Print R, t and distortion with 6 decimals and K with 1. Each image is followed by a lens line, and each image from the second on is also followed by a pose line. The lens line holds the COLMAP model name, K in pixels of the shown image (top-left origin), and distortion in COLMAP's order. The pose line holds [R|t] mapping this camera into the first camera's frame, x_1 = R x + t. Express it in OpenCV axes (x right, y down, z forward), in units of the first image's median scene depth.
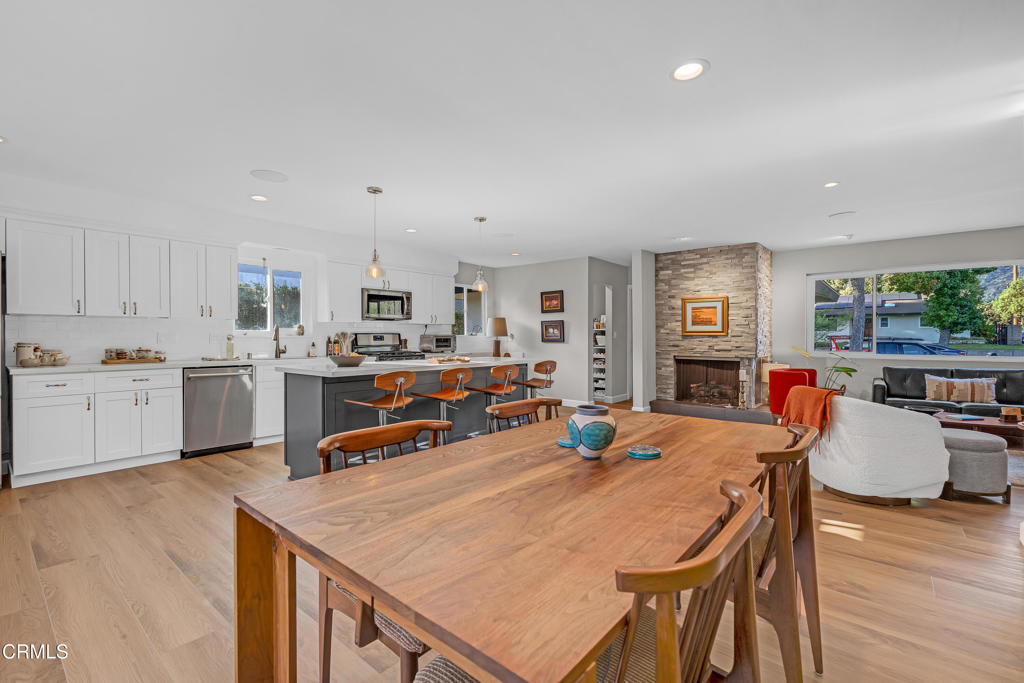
lens RADIAL K [[453.1, 0, 513.8], [0, 453.1, 336.7], [0, 0, 1]] dist [-0.011015, 0.002167]
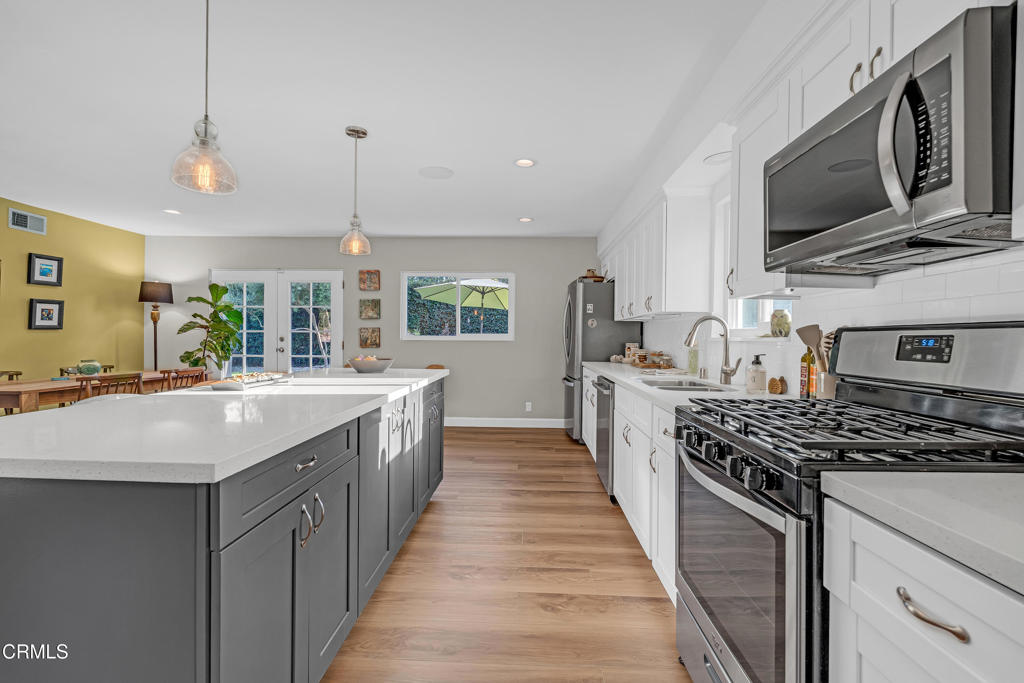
lens RADIAL K [[453.1, 0, 512.5], [0, 453.1, 341.4], [0, 0, 1]] dist [-0.011015, 0.002167]
pose [[-0.792975, -0.003062, -0.609247, -0.040314], [-0.011027, 0.999896, 0.009327, -0.000190], [0.609155, 0.014114, -0.792926, 1.035598]]
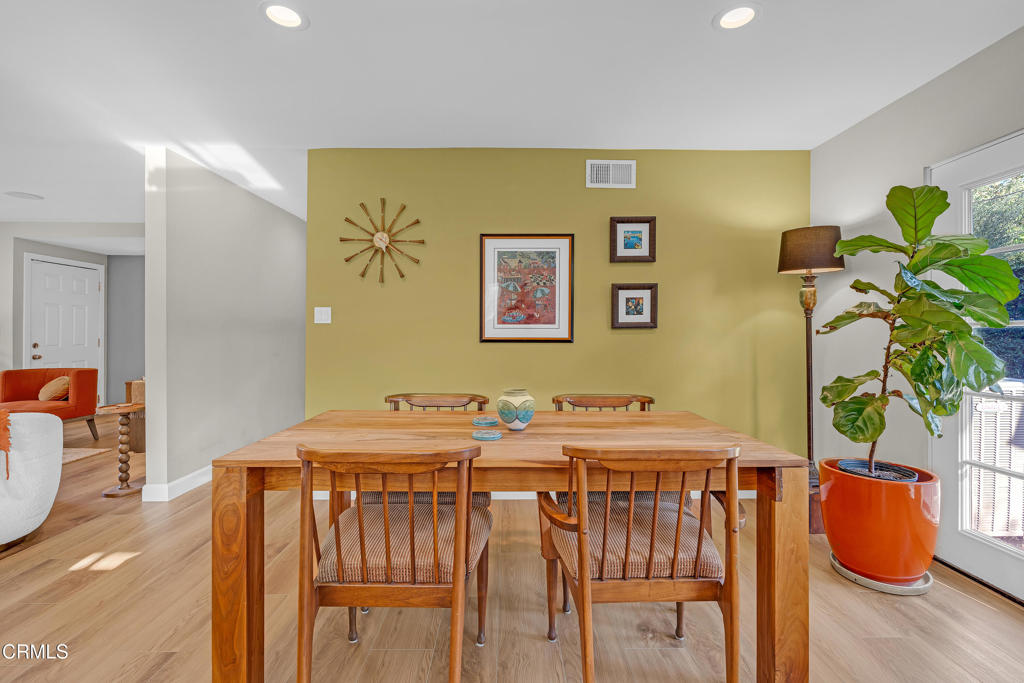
lens RADIAL K [[453.1, 0, 510.3], [0, 453.1, 330.5], [0, 0, 1]] dist [-0.011015, 0.002167]
pose [[-0.642502, 0.003282, 0.766277, -0.172726], [-0.000405, 0.999989, -0.004623, -0.000195], [-0.766284, -0.003281, -0.642494, 0.408747]]
